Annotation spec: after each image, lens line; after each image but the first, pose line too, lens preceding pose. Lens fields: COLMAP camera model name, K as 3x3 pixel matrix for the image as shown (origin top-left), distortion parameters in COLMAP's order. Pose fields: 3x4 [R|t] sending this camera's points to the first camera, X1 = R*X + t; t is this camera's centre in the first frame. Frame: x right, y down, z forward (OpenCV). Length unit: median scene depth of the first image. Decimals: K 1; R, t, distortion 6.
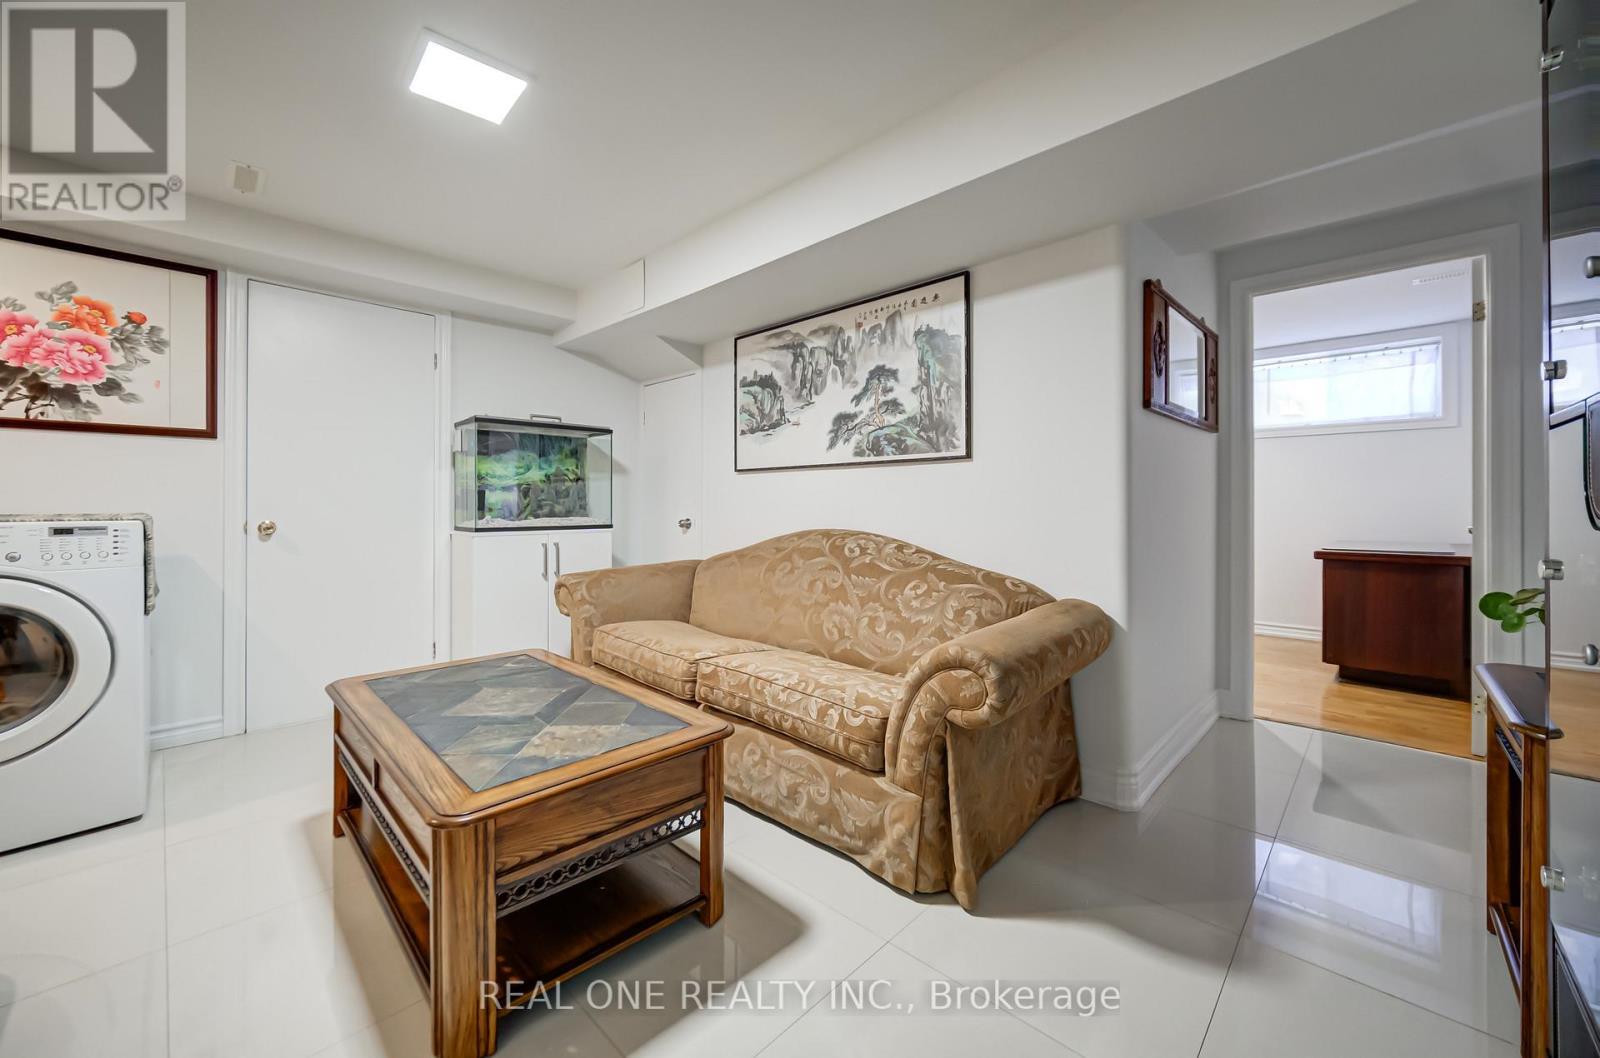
lens RADIAL K [[618.4, 0, 789.0], [0, 618.4, 503.2], [0, 0, 1]] dist [-0.000643, -0.000018]
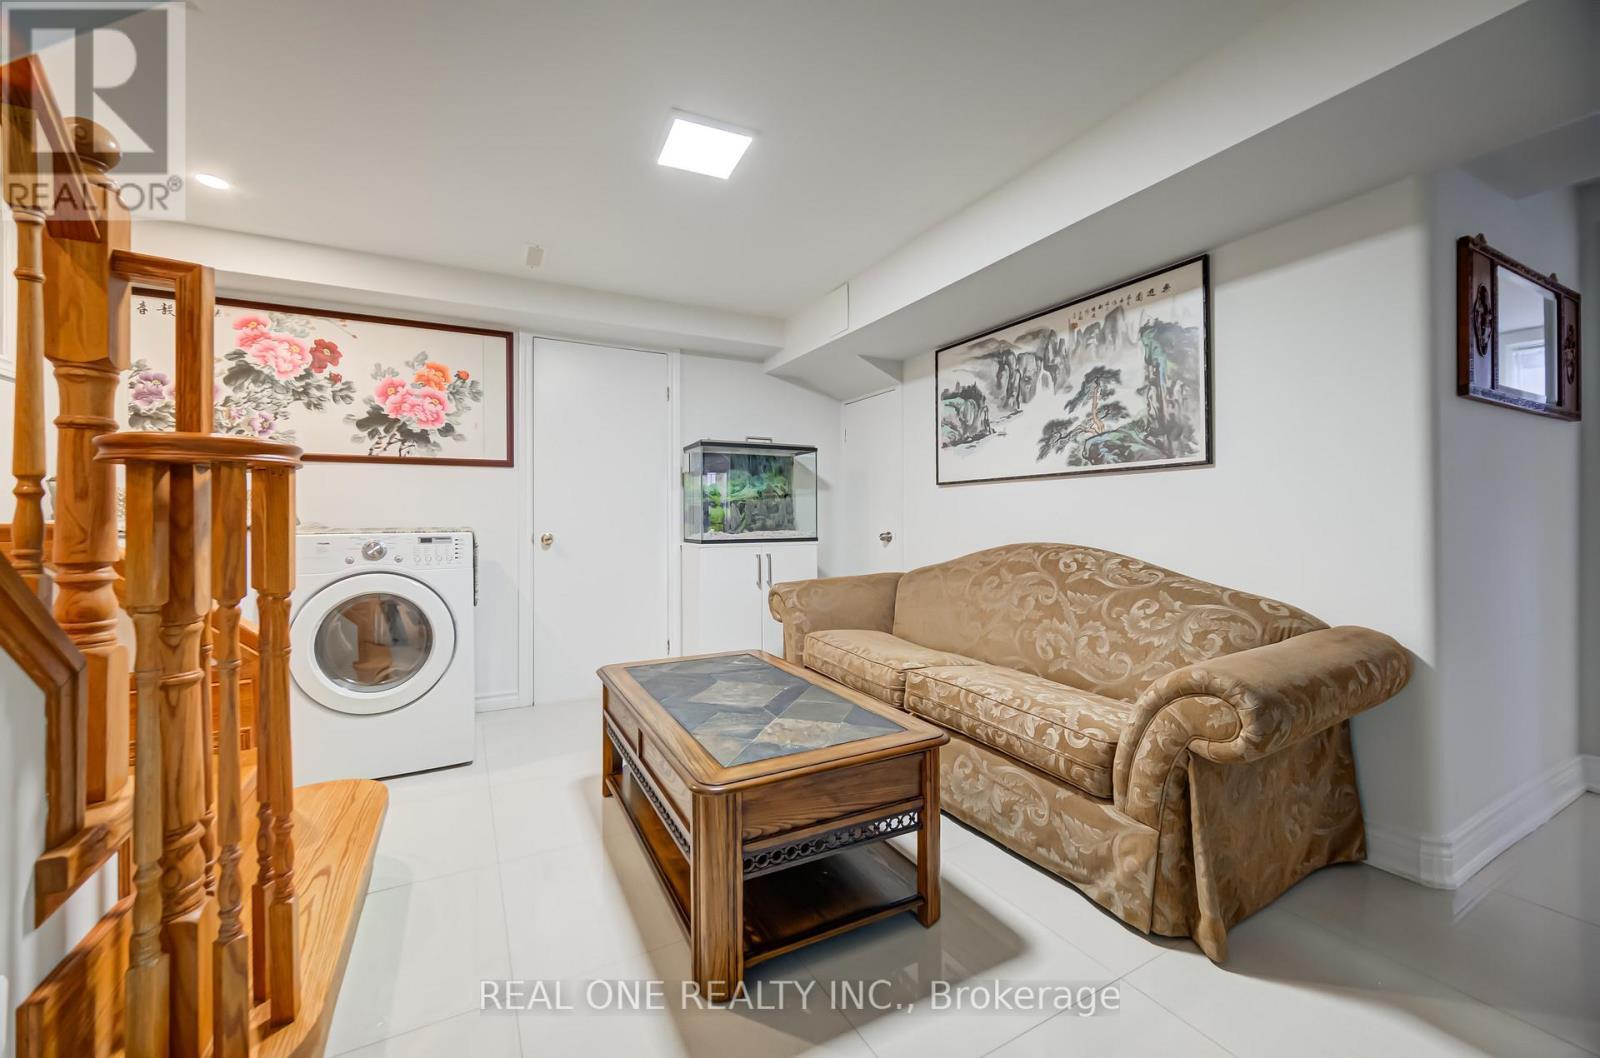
lens RADIAL K [[619.6, 0, 792.4], [0, 619.6, 518.3], [0, 0, 1]] dist [-0.002534, 0.000114]
pose [[0.955539, -0.005652, -0.294809, -0.020817], [0.005779, 0.999983, -0.000440, 0.002433], [0.294807, -0.001283, 0.955556, -0.029047]]
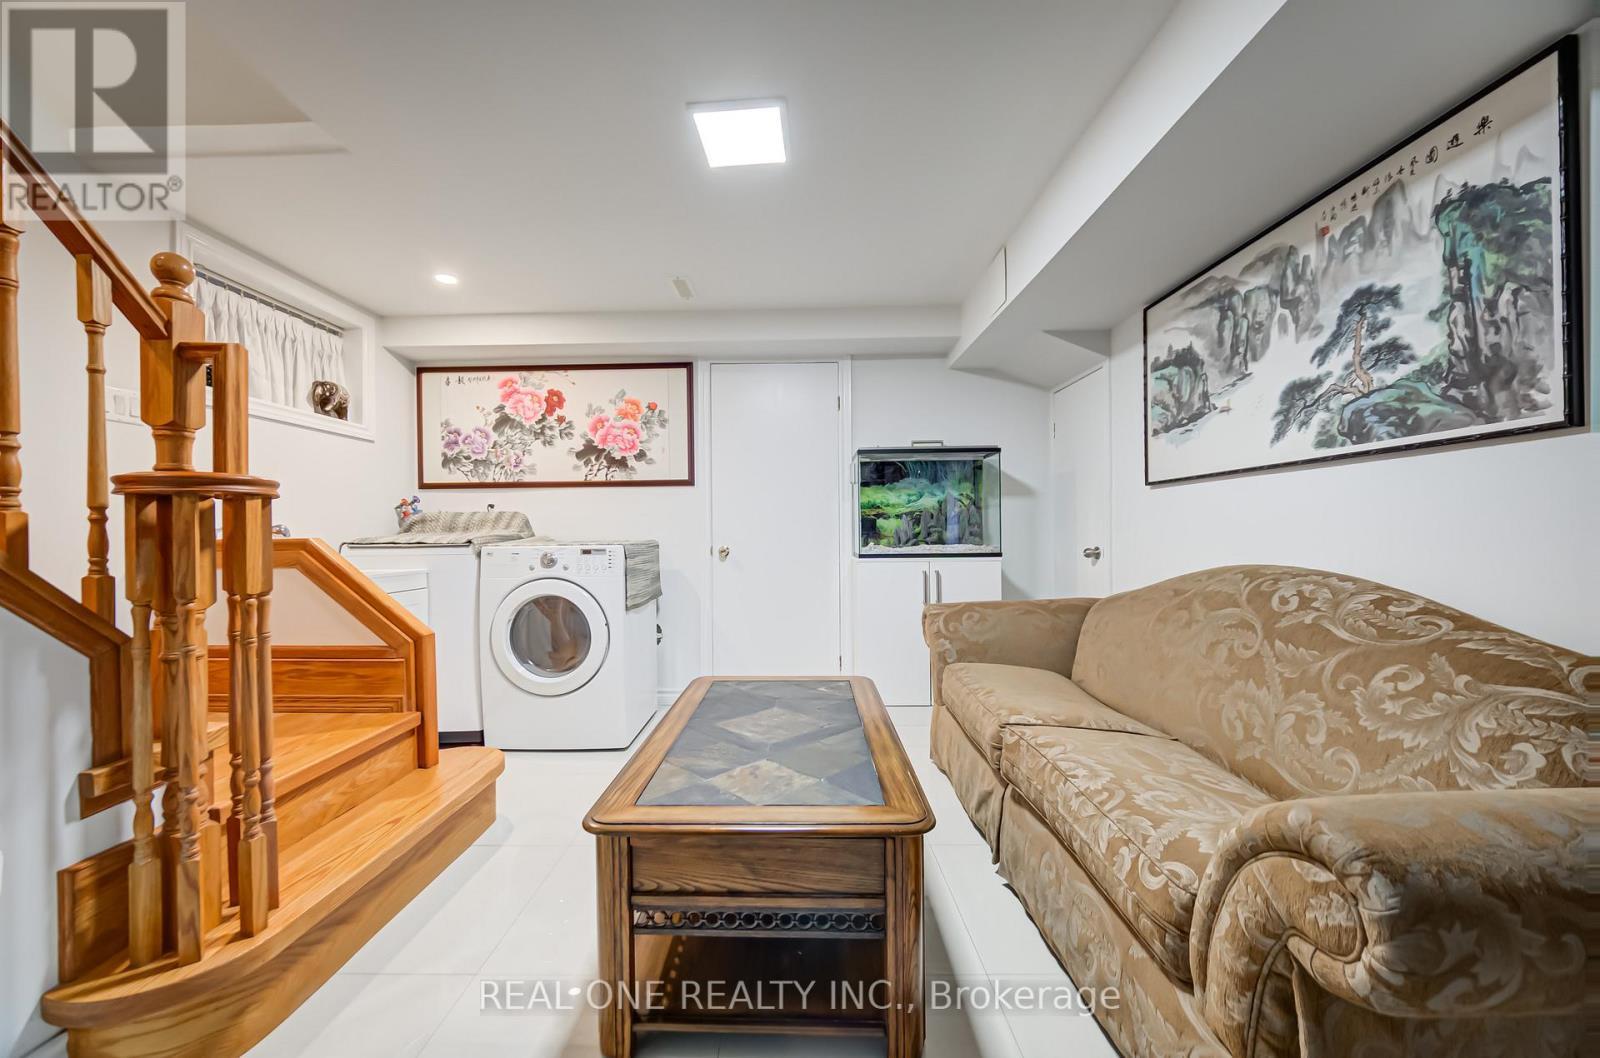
lens RADIAL K [[612.7, 0, 792.1], [0, 612.7, 535.3], [0, 0, 1]] dist [-0.003496, 0.000207]
pose [[0.692049, -0.005095, -0.721833, 0.203456], [0.011039, 0.999933, 0.003525, 0.003247], [0.721766, -0.010407, 0.692059, 0.223642]]
